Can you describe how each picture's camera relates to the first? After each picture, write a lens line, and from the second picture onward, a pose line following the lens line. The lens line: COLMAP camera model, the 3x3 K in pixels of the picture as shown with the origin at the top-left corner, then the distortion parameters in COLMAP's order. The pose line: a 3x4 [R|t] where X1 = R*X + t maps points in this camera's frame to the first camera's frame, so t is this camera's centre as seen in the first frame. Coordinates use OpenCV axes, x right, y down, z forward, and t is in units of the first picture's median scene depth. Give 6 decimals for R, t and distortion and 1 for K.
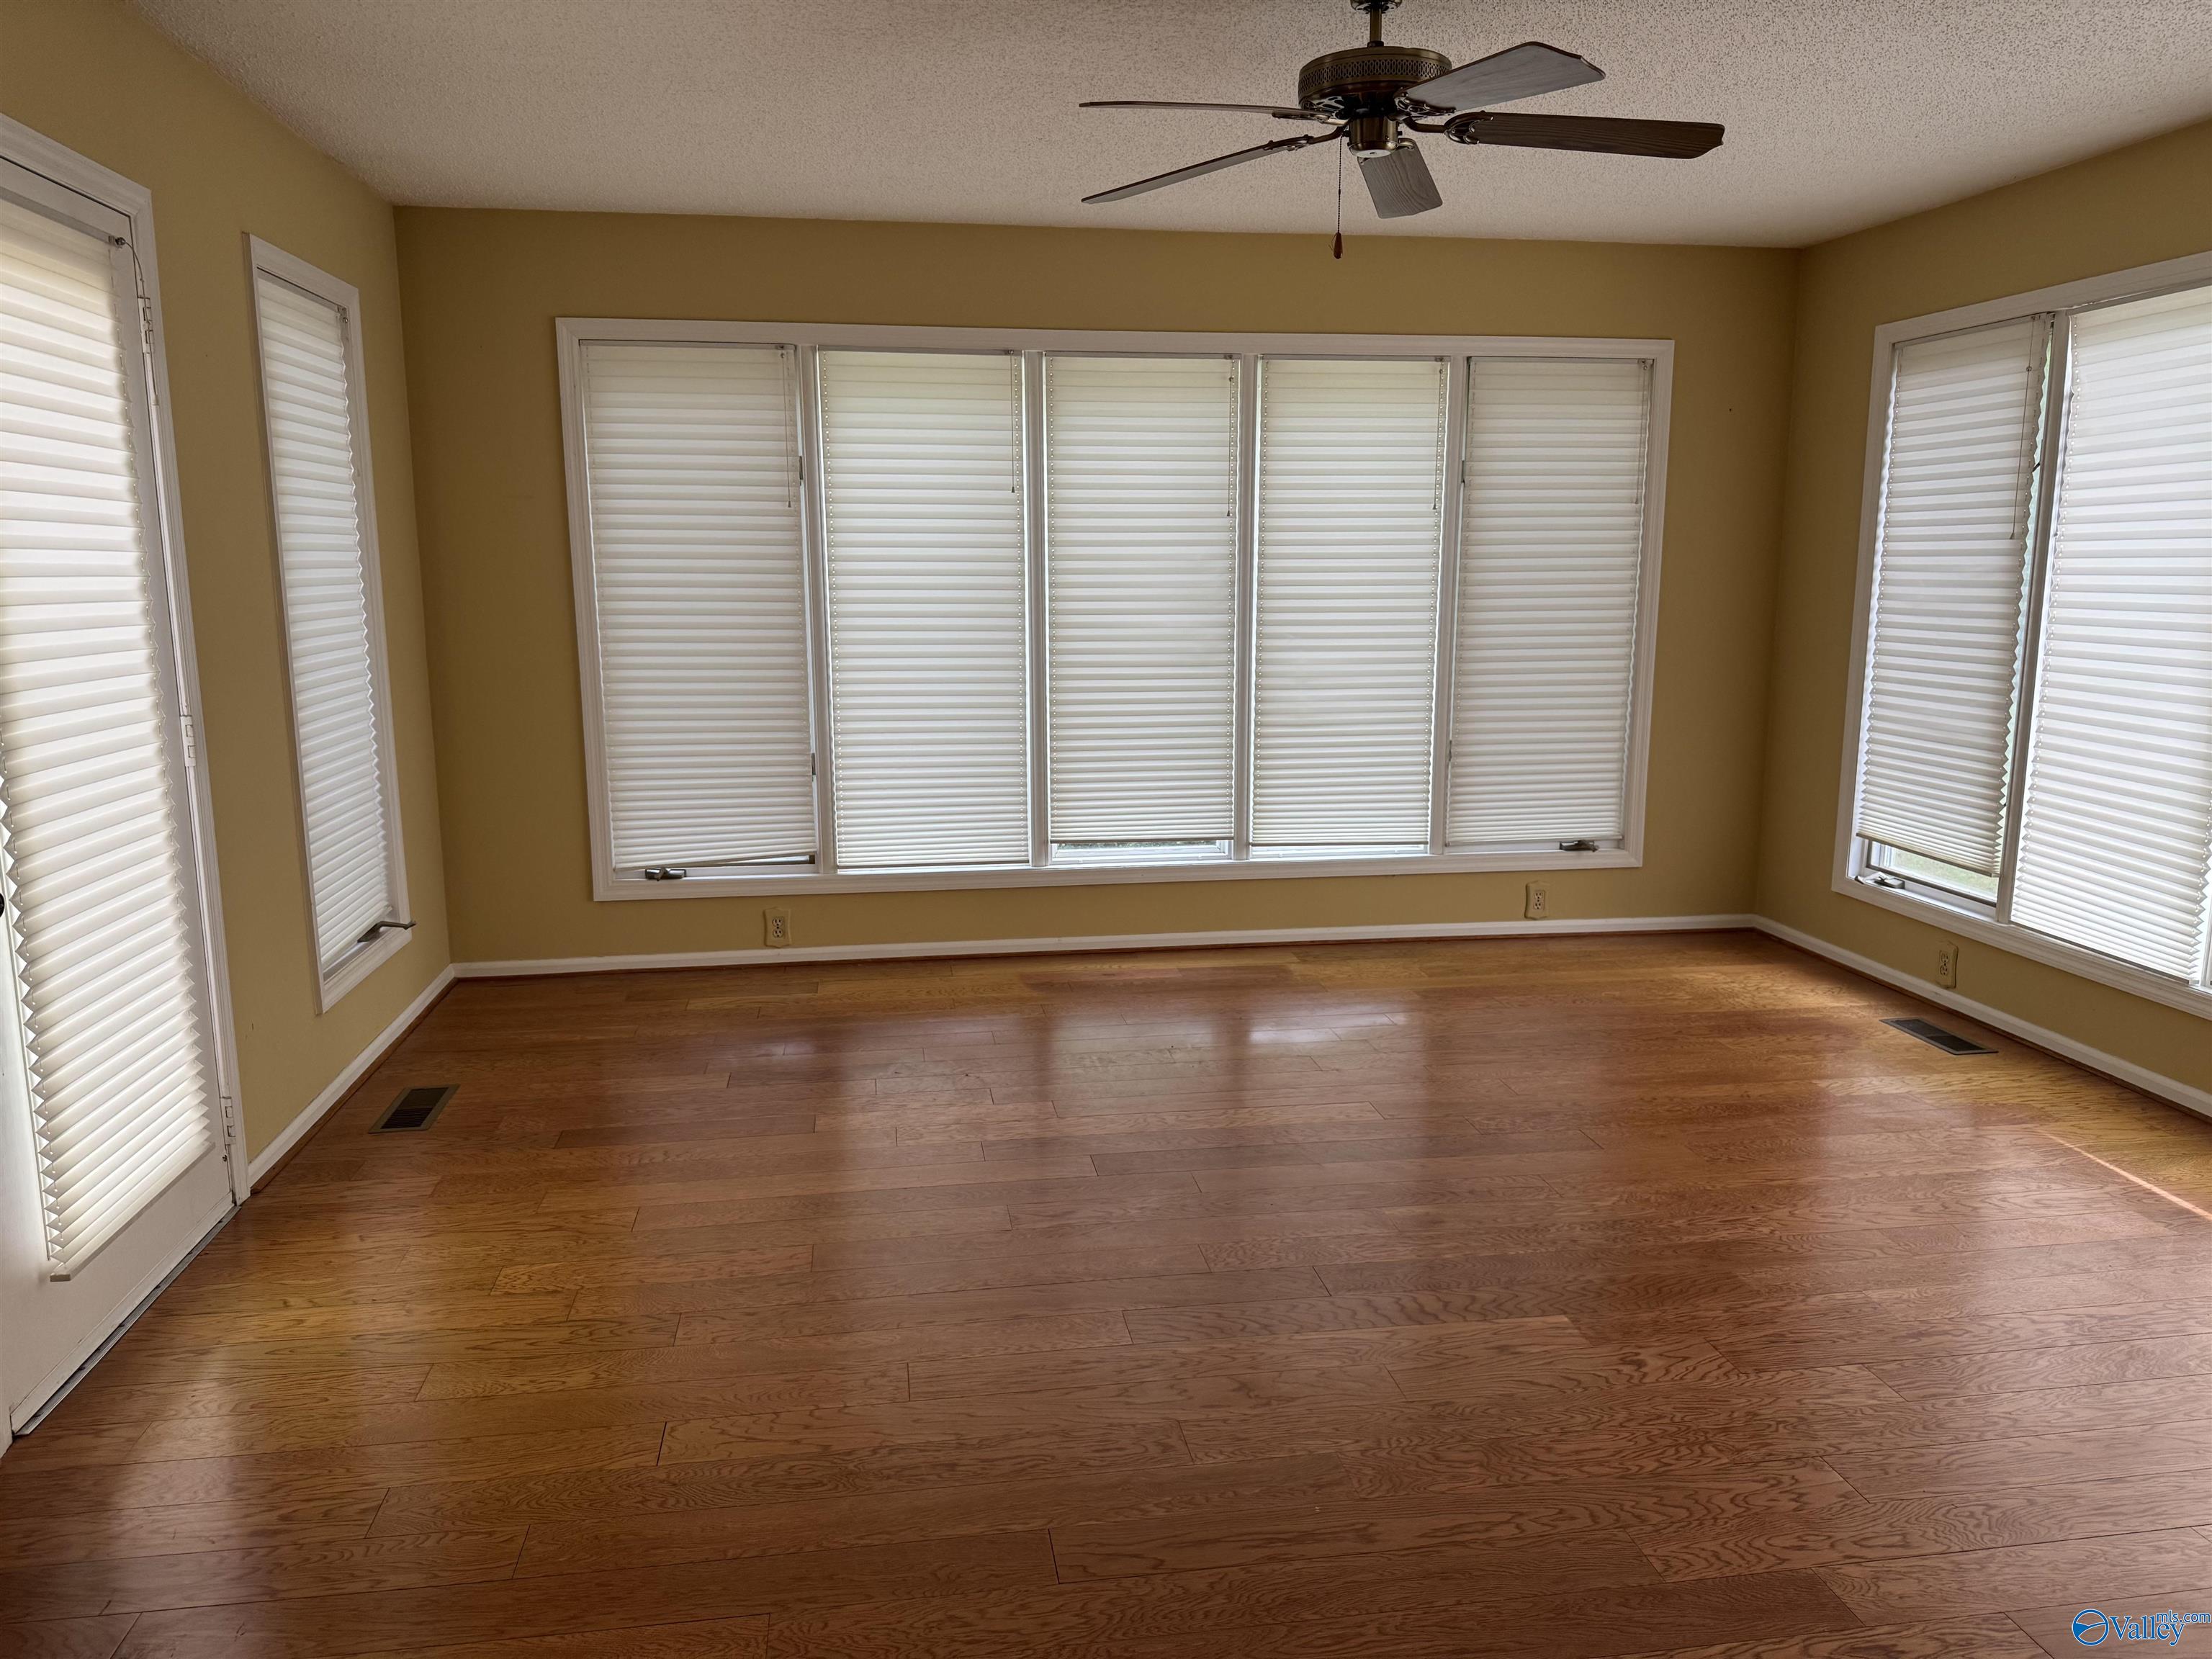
lens RADIAL K [[1572.6, 0, 1106.0], [0, 1572.6, 829.5], [0, 0, 1]] dist [0.029023, -0.003327]
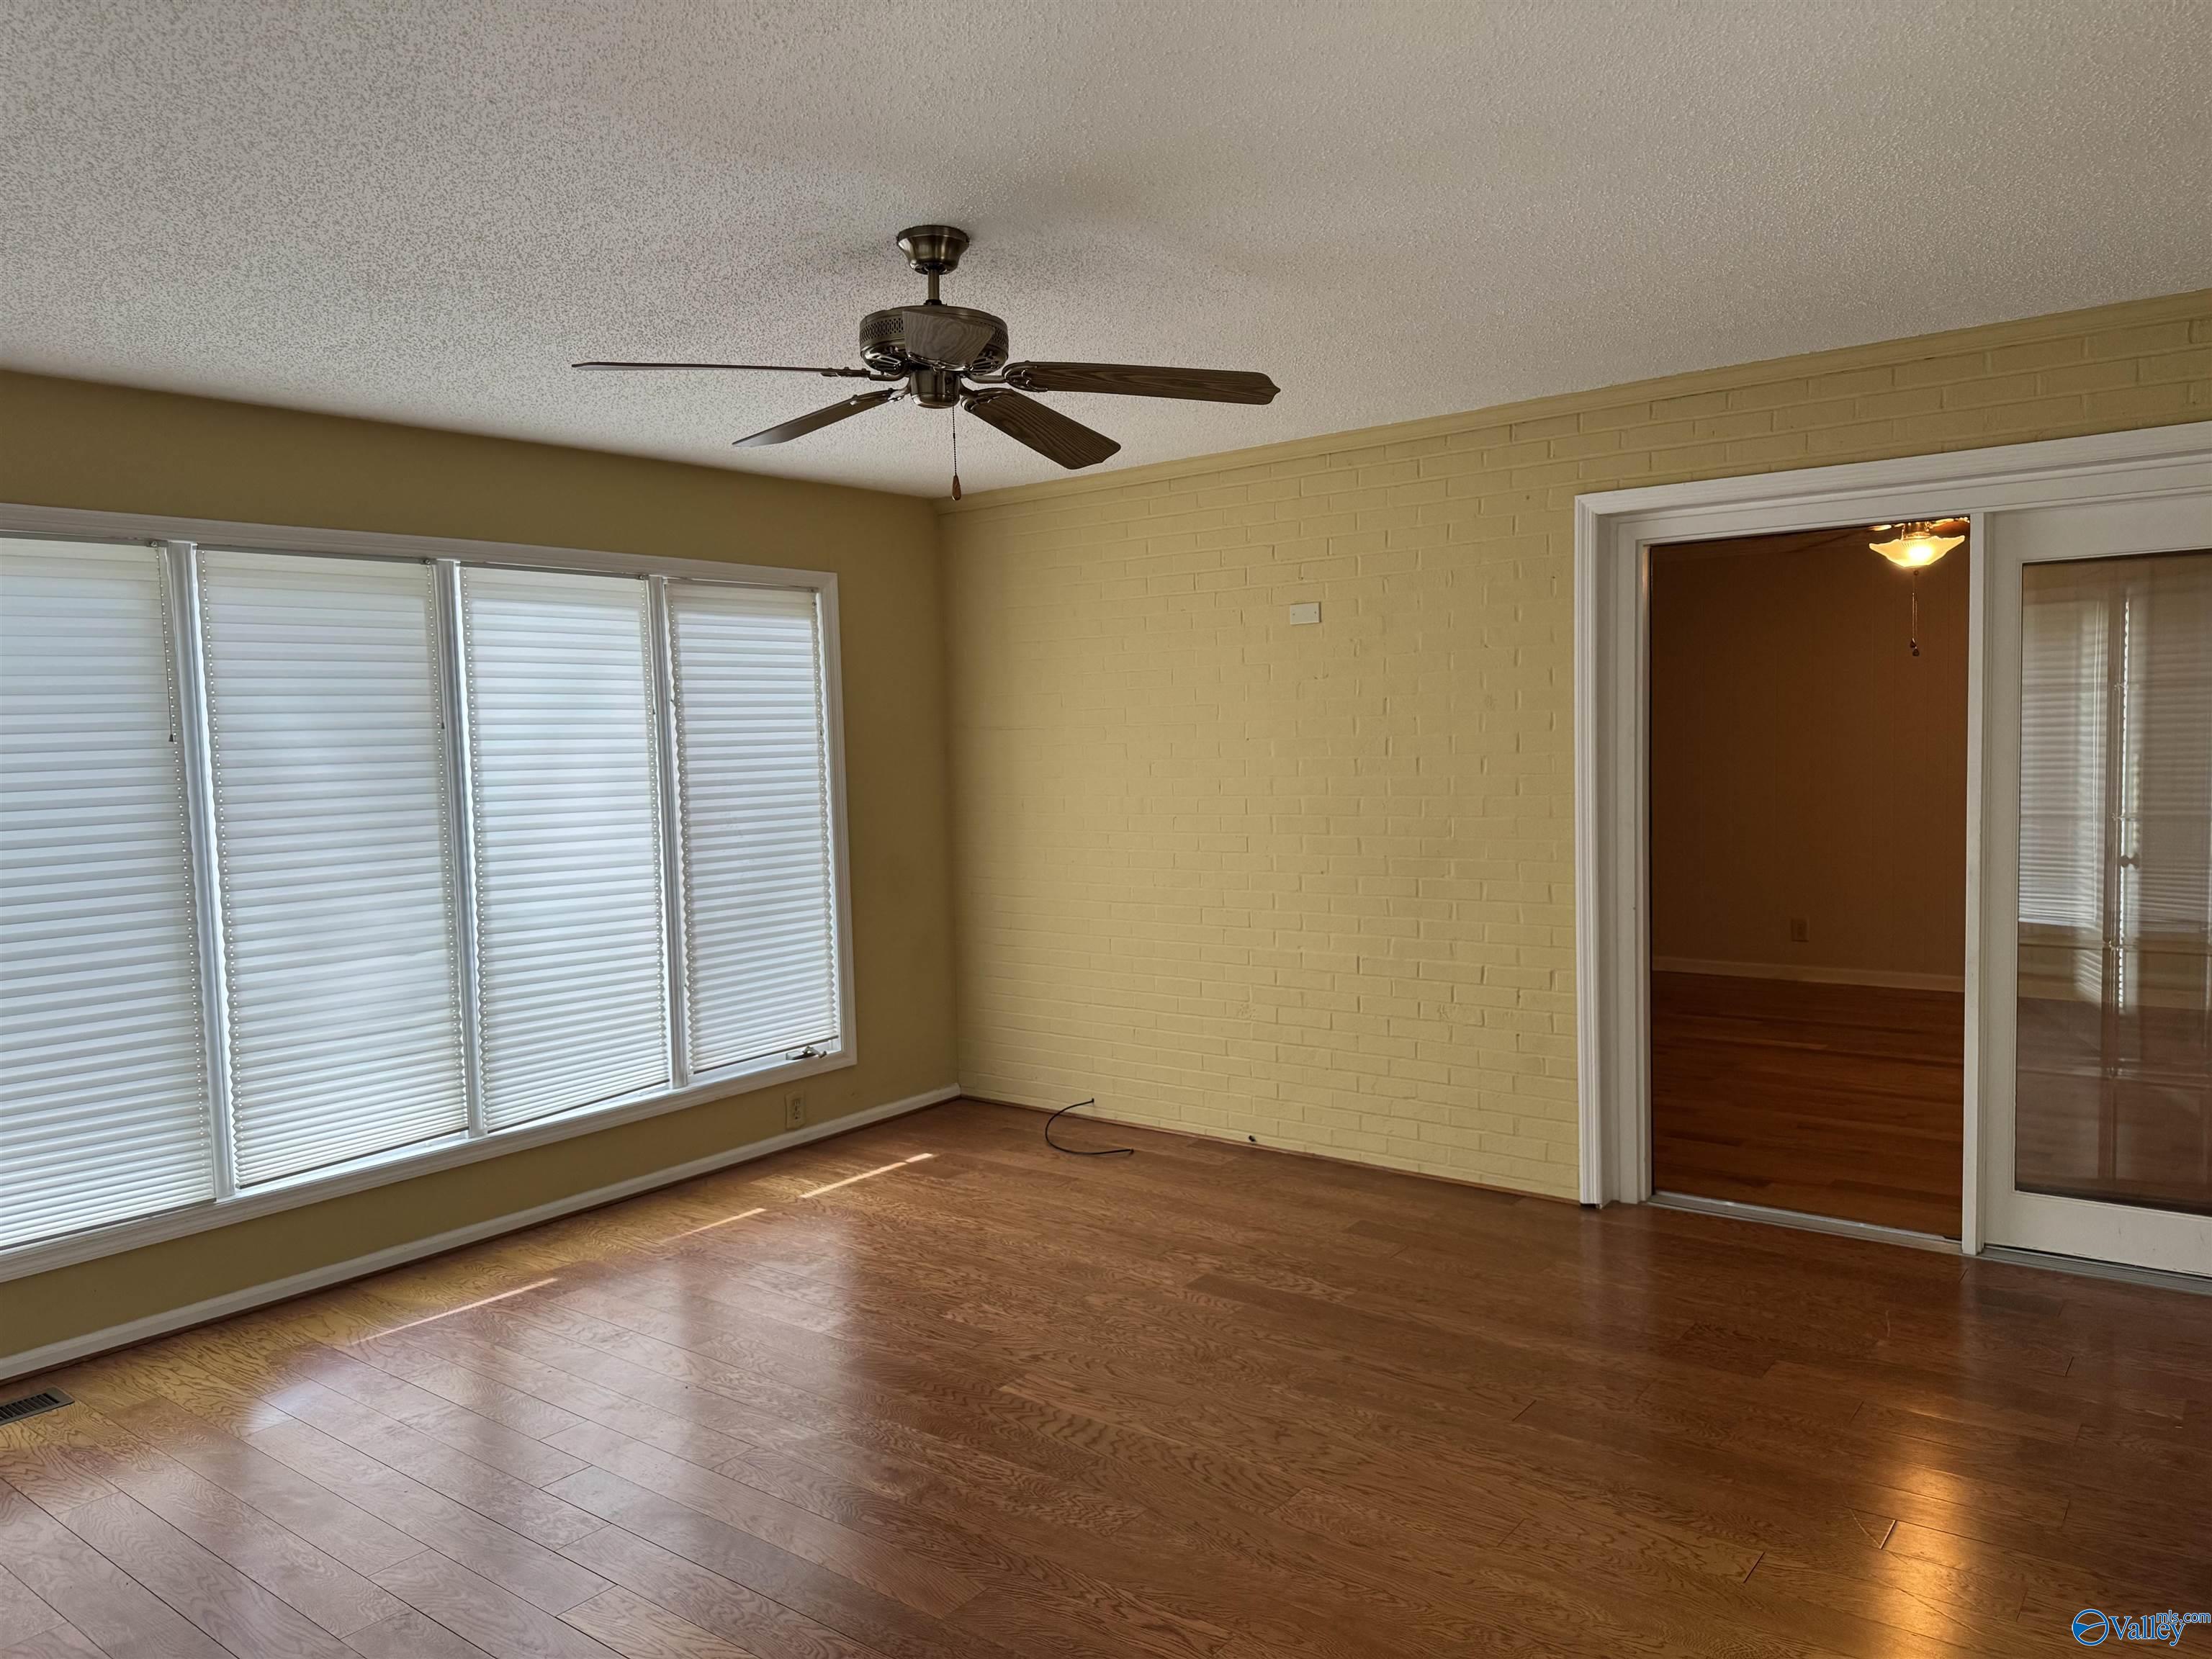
lens RADIAL K [[1572.6, 0, 1106.0], [0, 1572.6, 829.5], [0, 0, 1]] dist [0.029023, -0.003327]
pose [[-0.689492, -0.023341, 0.723917, -0.711342], [0.152091, 0.972531, 0.176216, -0.352436], [-0.708145, 0.231600, -0.667002, 1.819734]]
